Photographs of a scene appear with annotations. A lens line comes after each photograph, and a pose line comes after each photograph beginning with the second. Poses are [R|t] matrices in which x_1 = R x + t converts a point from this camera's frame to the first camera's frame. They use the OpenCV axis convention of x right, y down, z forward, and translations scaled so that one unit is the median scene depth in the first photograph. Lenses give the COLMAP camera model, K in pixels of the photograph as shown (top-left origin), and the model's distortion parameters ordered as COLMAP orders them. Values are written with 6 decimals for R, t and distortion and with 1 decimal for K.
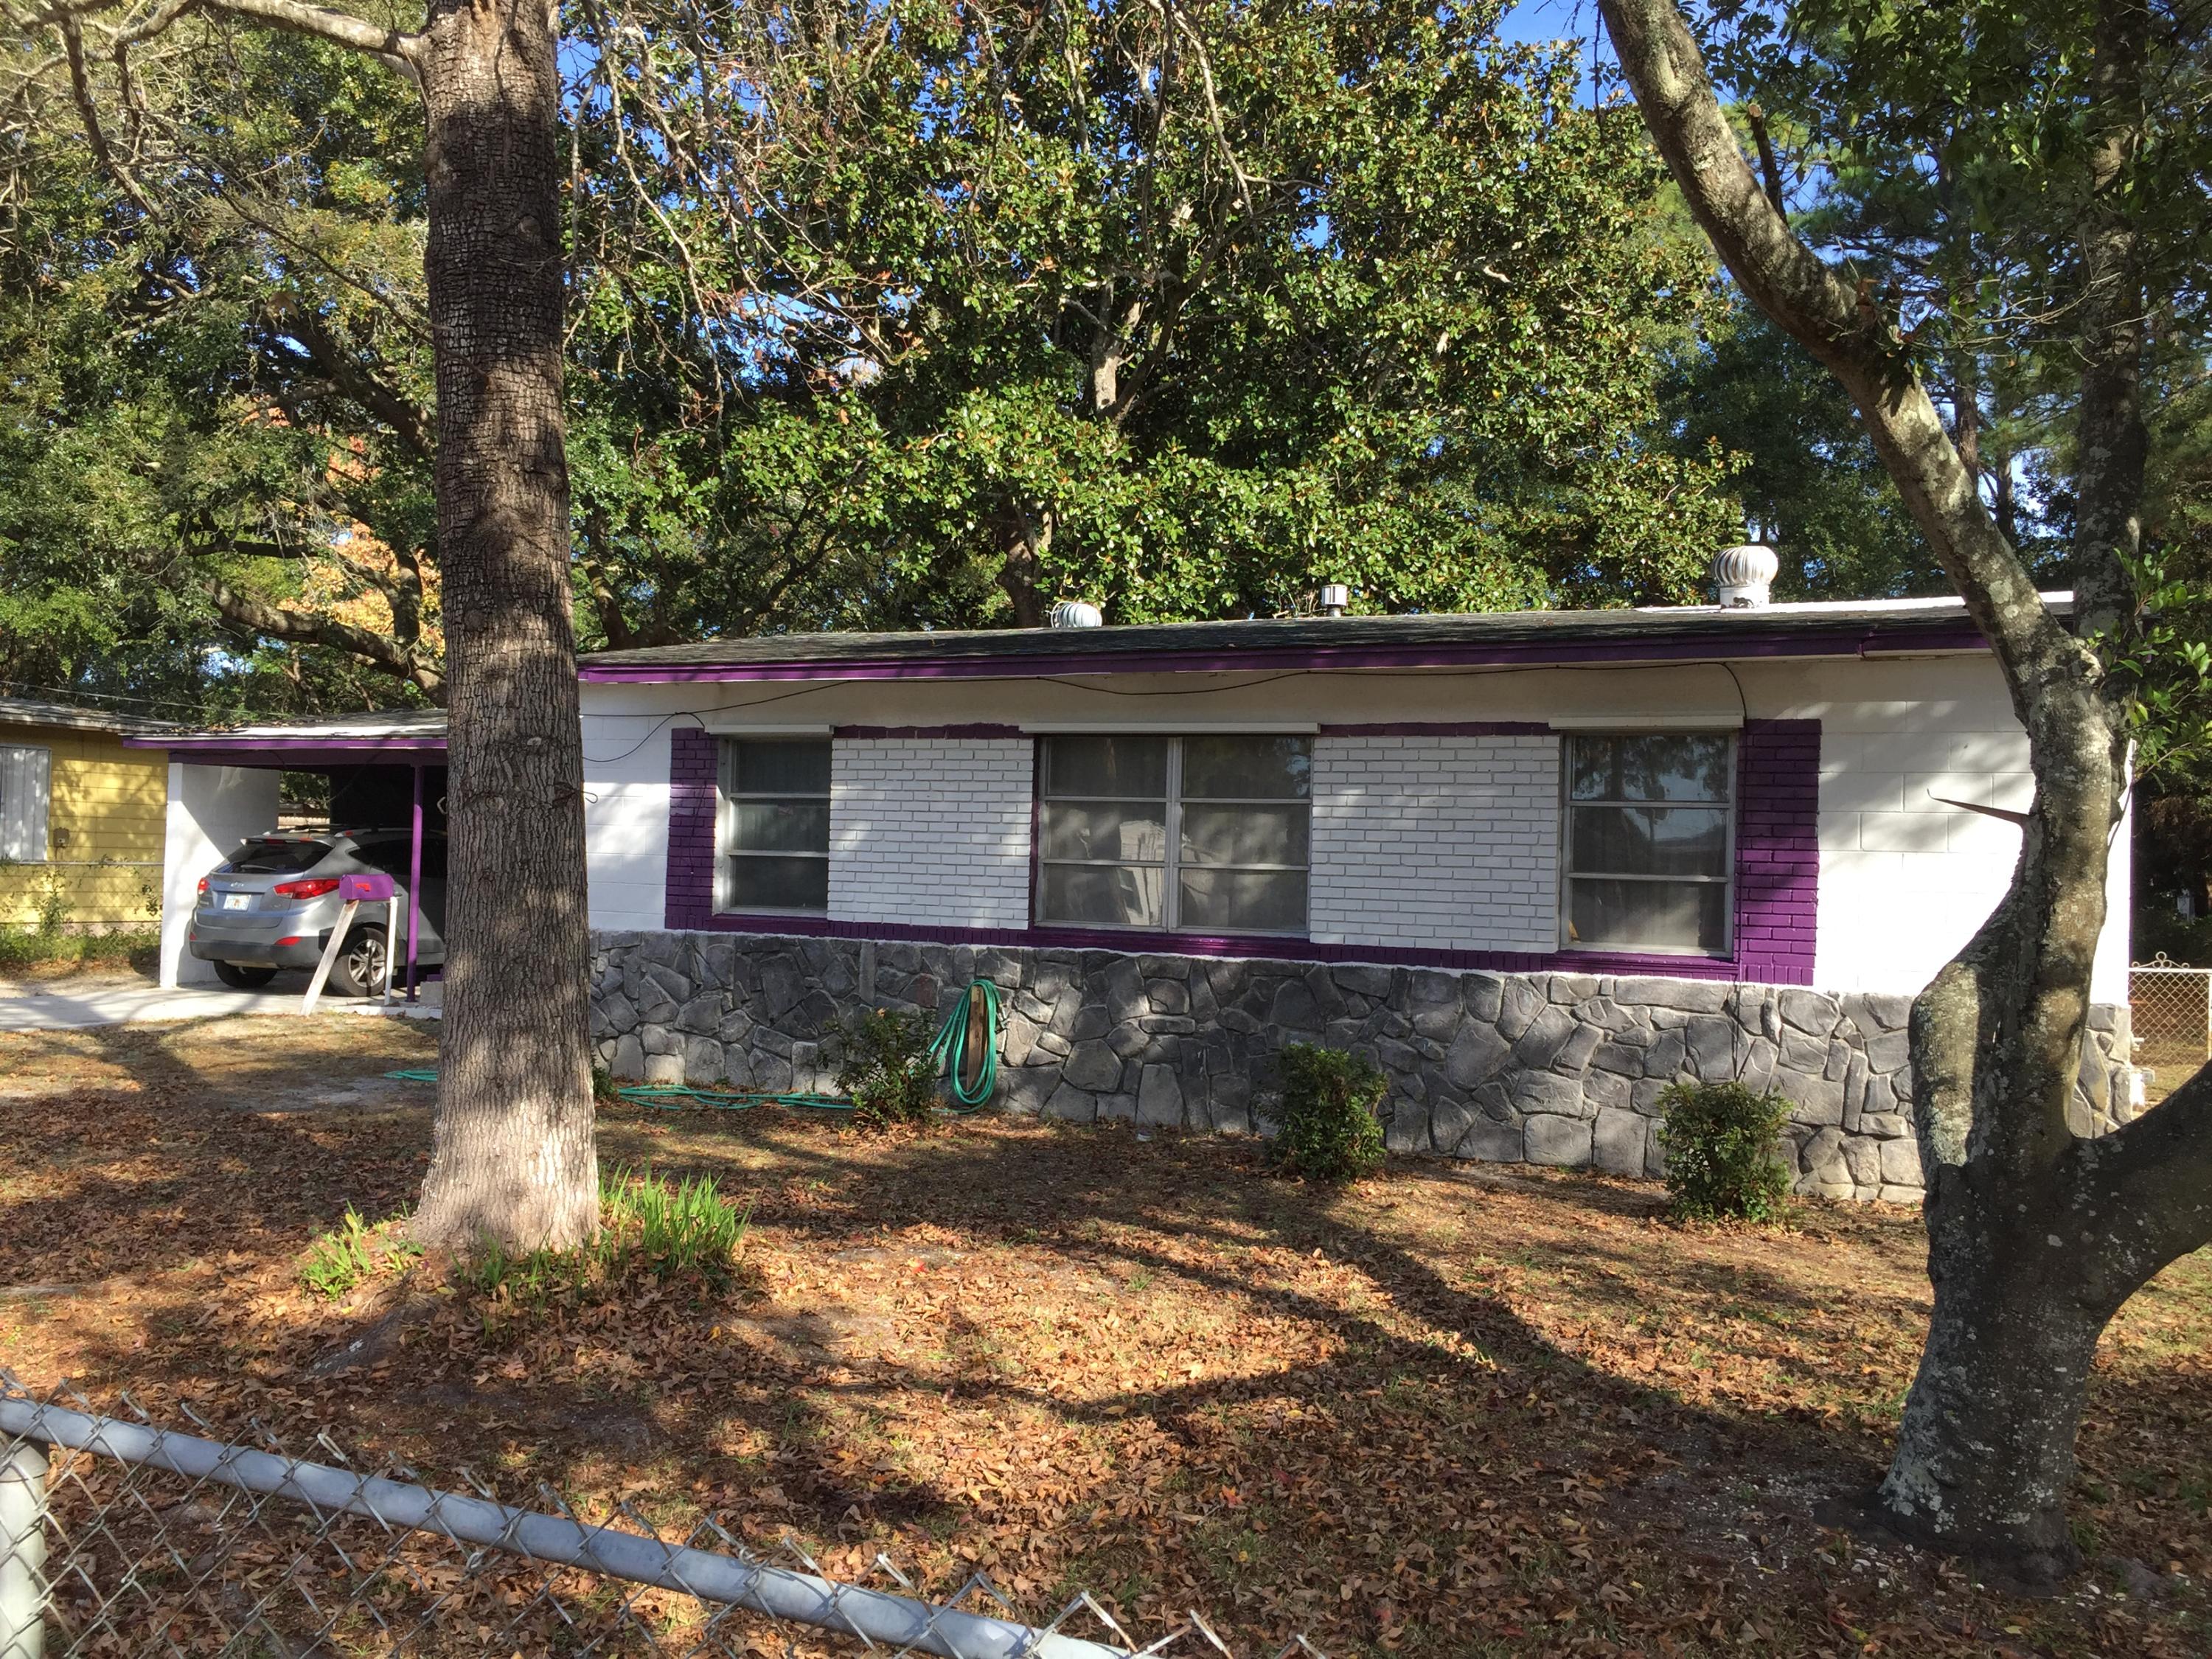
lens RADIAL K [[1897.7, 0, 1110.2], [0, 1897.7, 831.9], [0, 0, 1]] dist [0.063115, -0.007330]
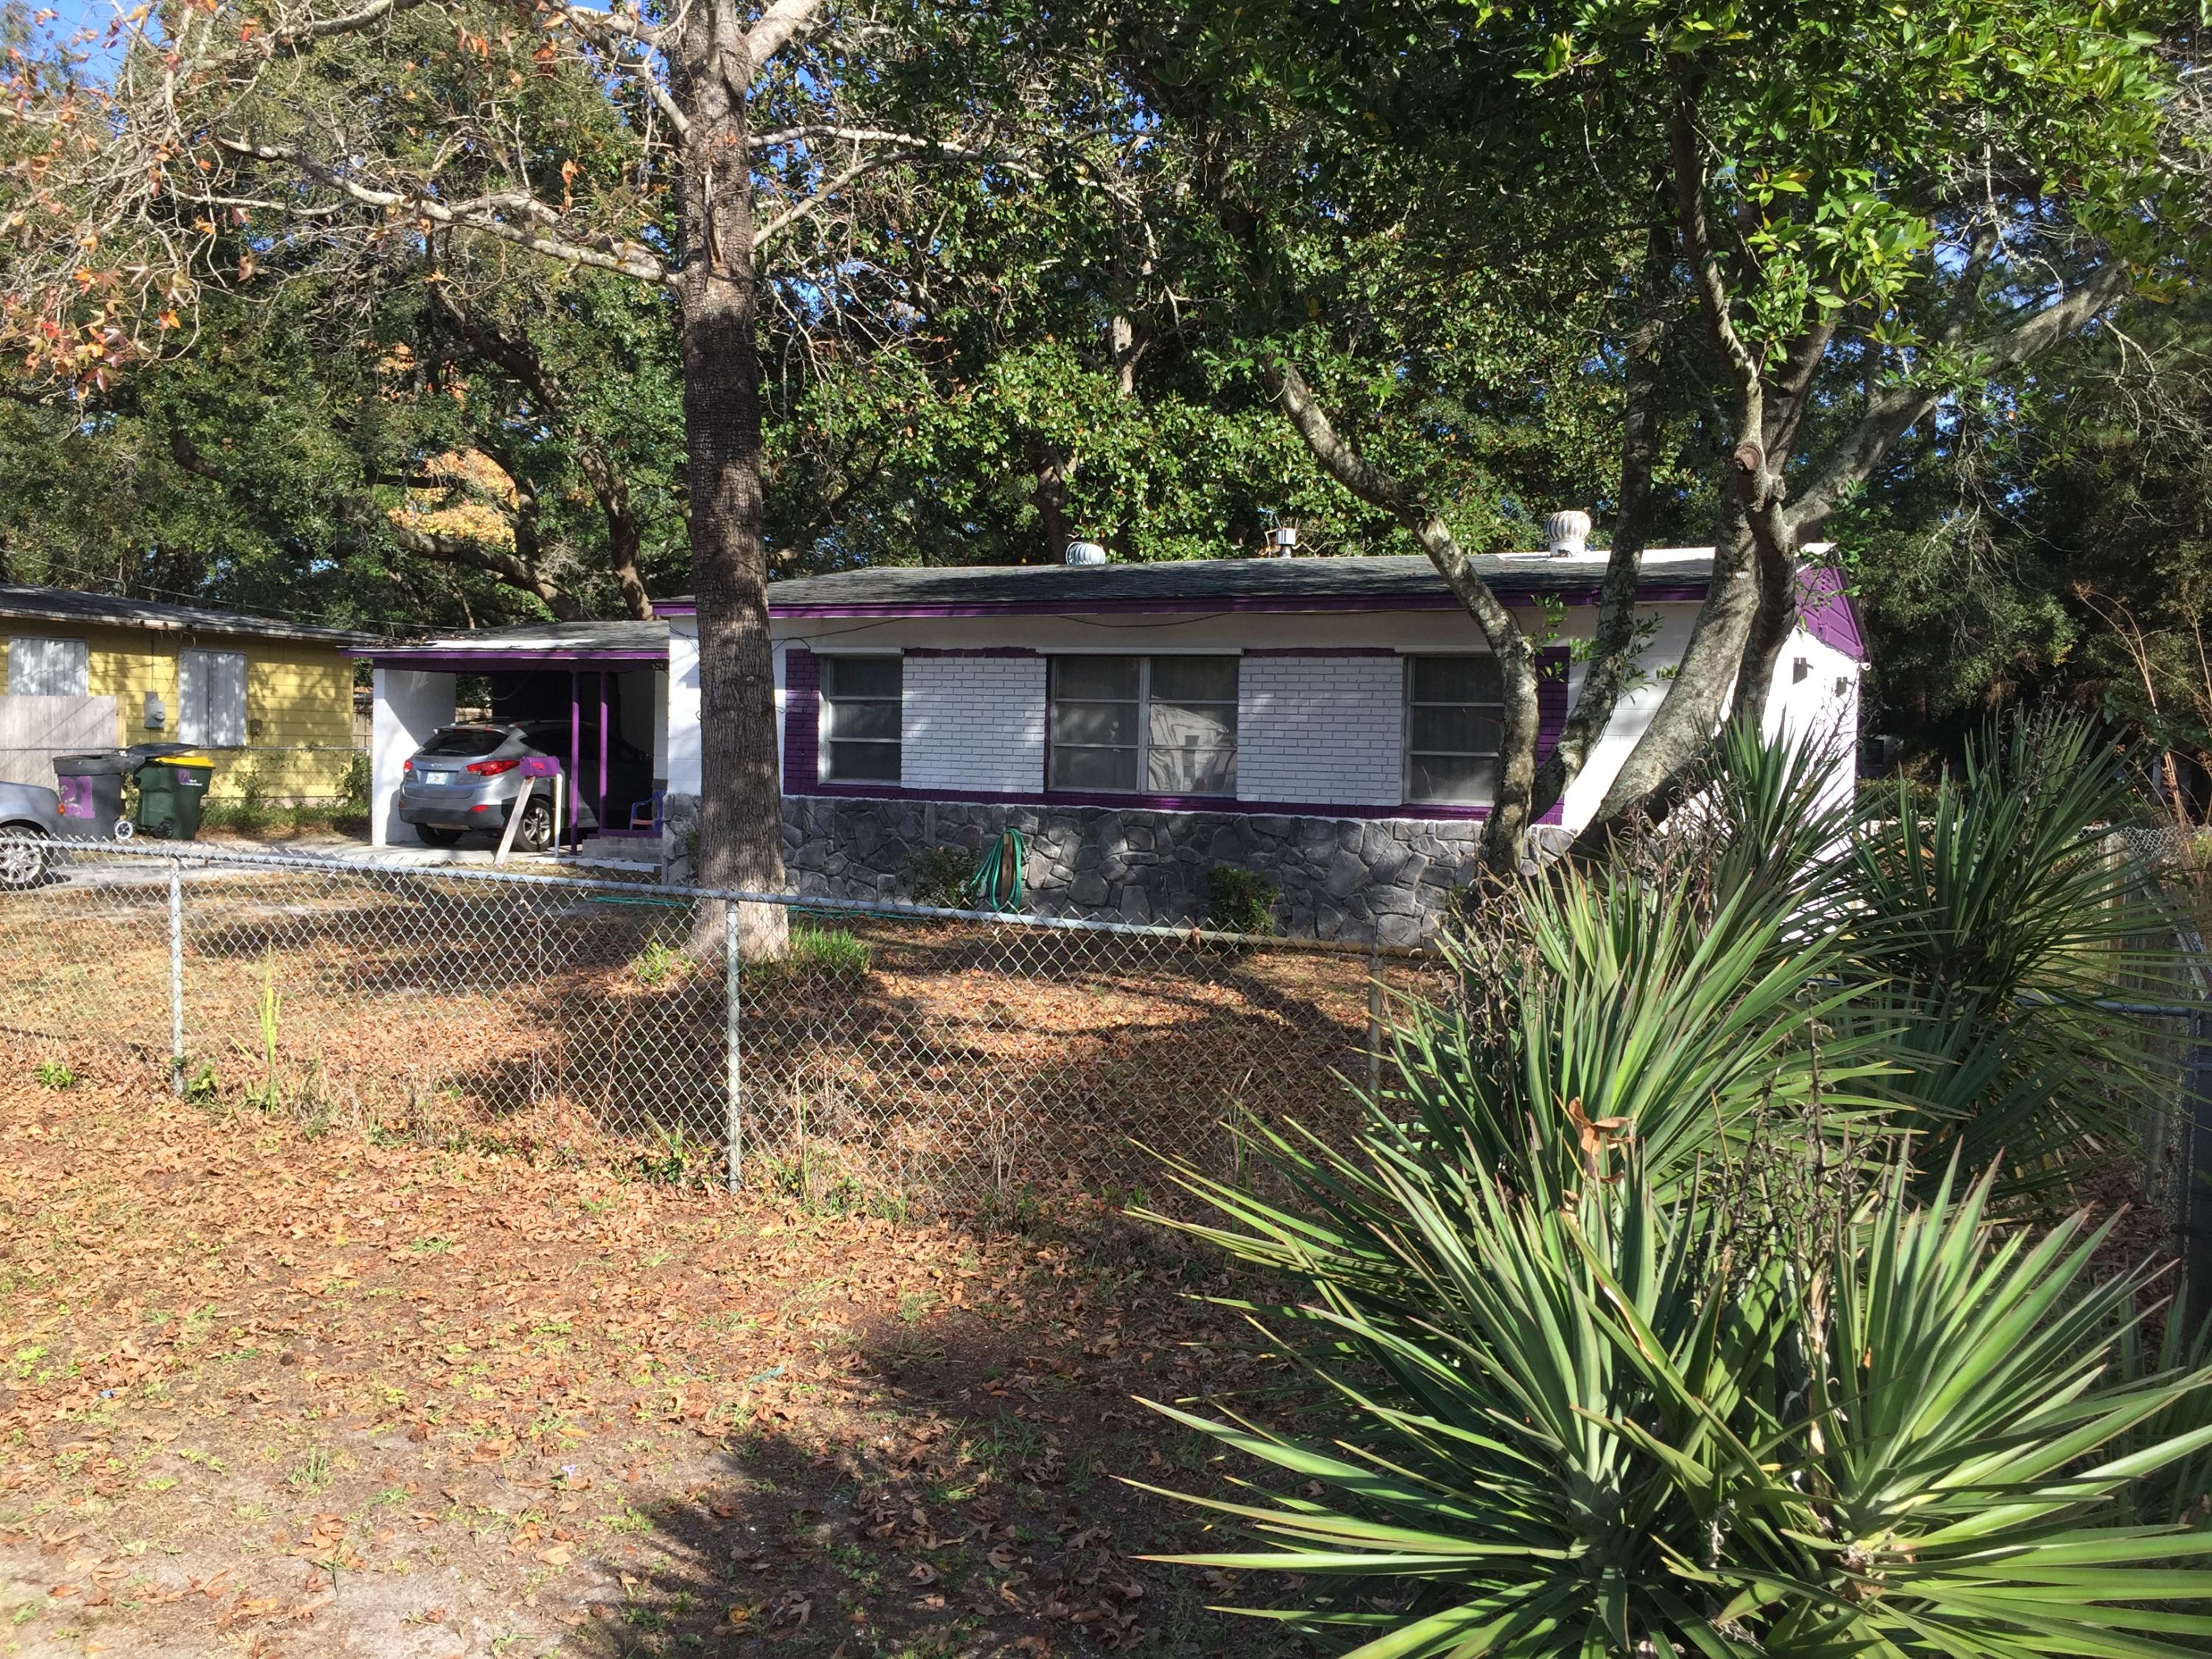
lens RADIAL K [[1897.7, 0, 1097.3], [0, 1897.7, 824.1], [0, 0, 1]] dist [0.063115, -0.007330]
pose [[0.999540, -0.003303, -0.030160, 0.026537], [0.005043, 0.998315, 0.057803, -0.004894], [0.029918, -0.057929, 0.997872, -0.277346]]
